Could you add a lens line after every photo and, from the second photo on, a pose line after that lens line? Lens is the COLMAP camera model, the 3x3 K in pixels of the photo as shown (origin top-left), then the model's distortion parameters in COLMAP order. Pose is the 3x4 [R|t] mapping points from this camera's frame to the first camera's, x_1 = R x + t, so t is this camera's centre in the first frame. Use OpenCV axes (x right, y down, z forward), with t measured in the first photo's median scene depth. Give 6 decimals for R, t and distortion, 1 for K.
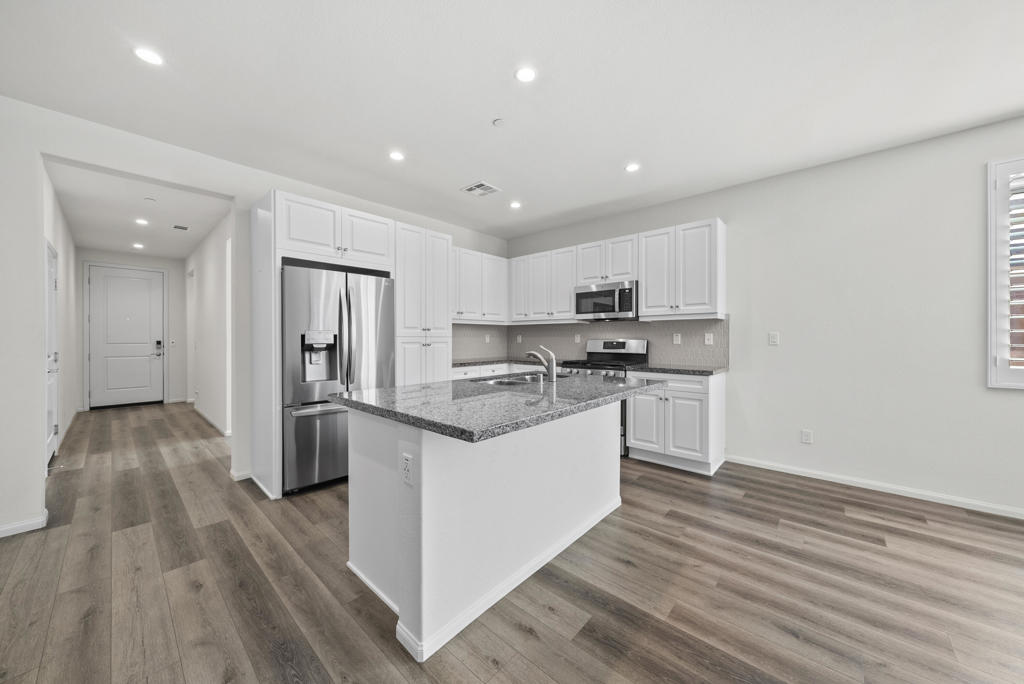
lens RADIAL K [[359.0, 0, 506.9], [0, 359.0, 339.7], [0, 0, 1]] dist [-0.006030, -0.000041]
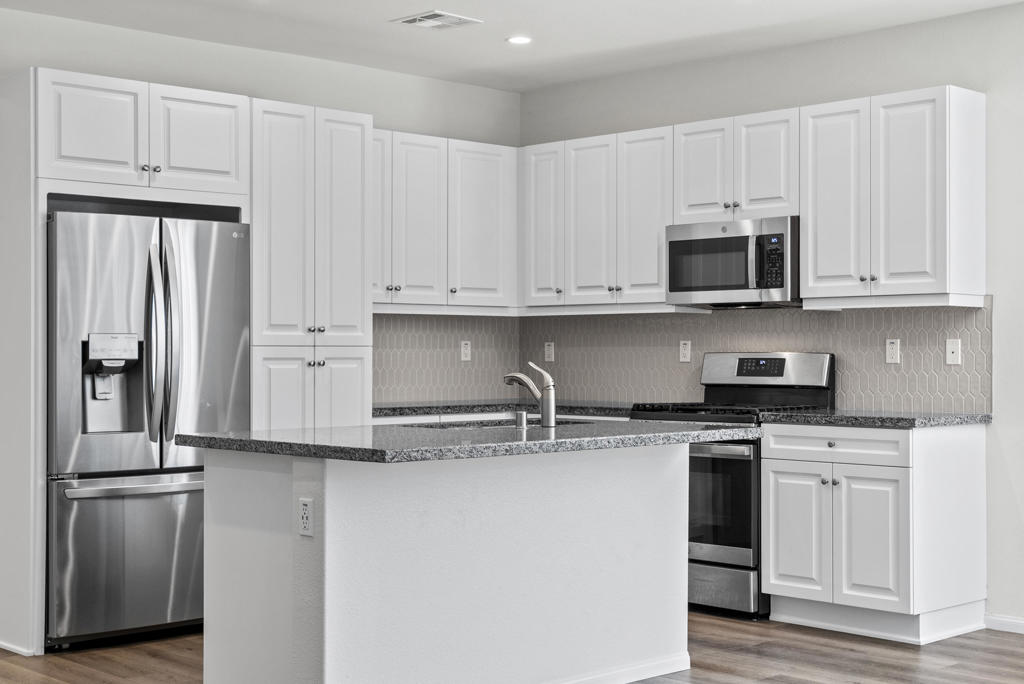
lens RADIAL K [[1456.9, 0, 518.0], [0, 1456.9, 342.5], [0, 0, 1]] dist [0.030407, 0.000000]
pose [[0.998025, 0.000238, -0.062811, 0.166316], [-0.000941, 0.999937, -0.011155, 0.008709], [0.062805, 0.011192, 0.997963, -0.934102]]
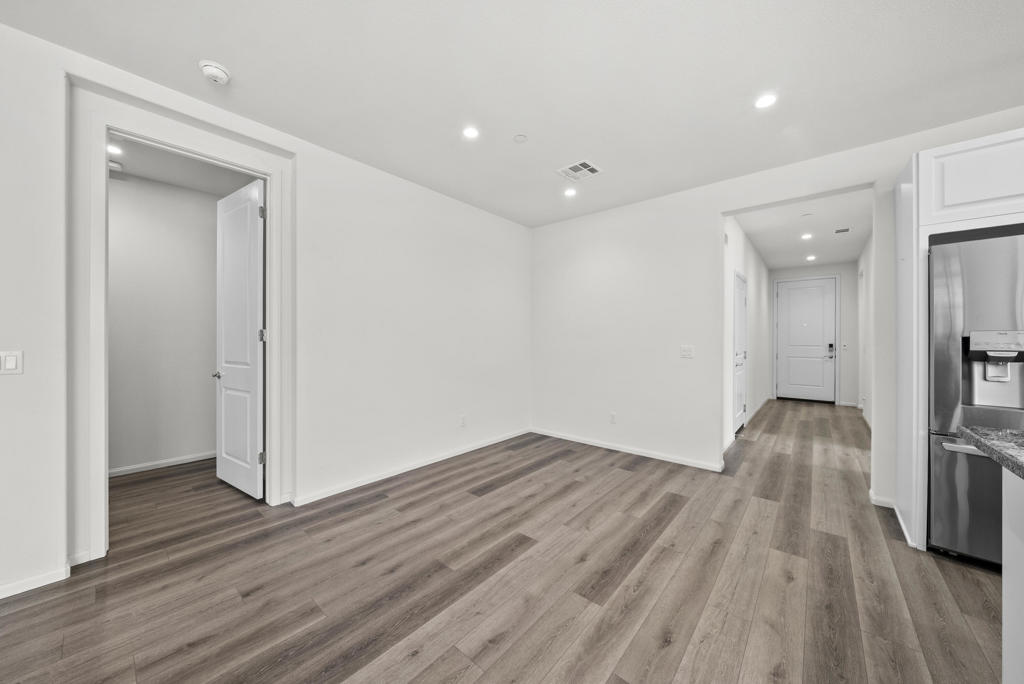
lens RADIAL K [[359.0, 0, 516.3], [0, 359.0, 341.4], [0, 0, 1]] dist [-0.006030, -0.000041]
pose [[0.032304, 0.004391, -0.999468, 0.085019], [-0.008708, 0.999954, 0.004112, -0.000919], [0.999440, 0.008571, 0.032341, 0.084863]]
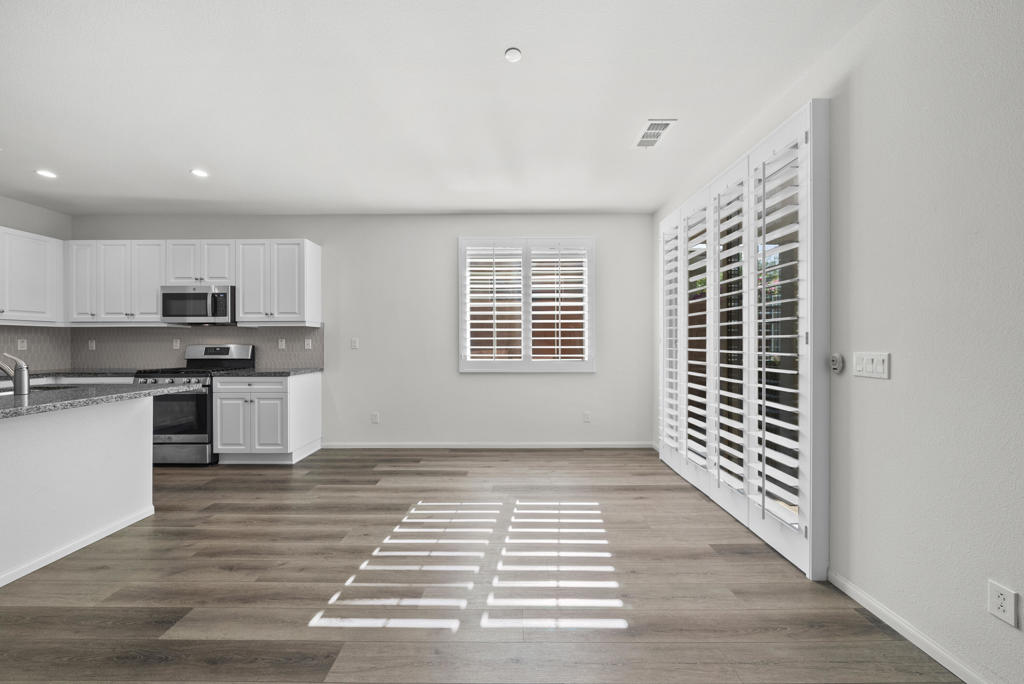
lens RADIAL K [[359.0, 0, 513.2], [0, 359.0, 342.7], [0, 0, 1]] dist [-0.006030, -0.000041]
pose [[0.739638, -0.002610, 0.673000, 0.321750], [0.005820, 0.999980, -0.002519, 0.000225], [-0.672980, 0.005780, 0.739638, -0.318614]]
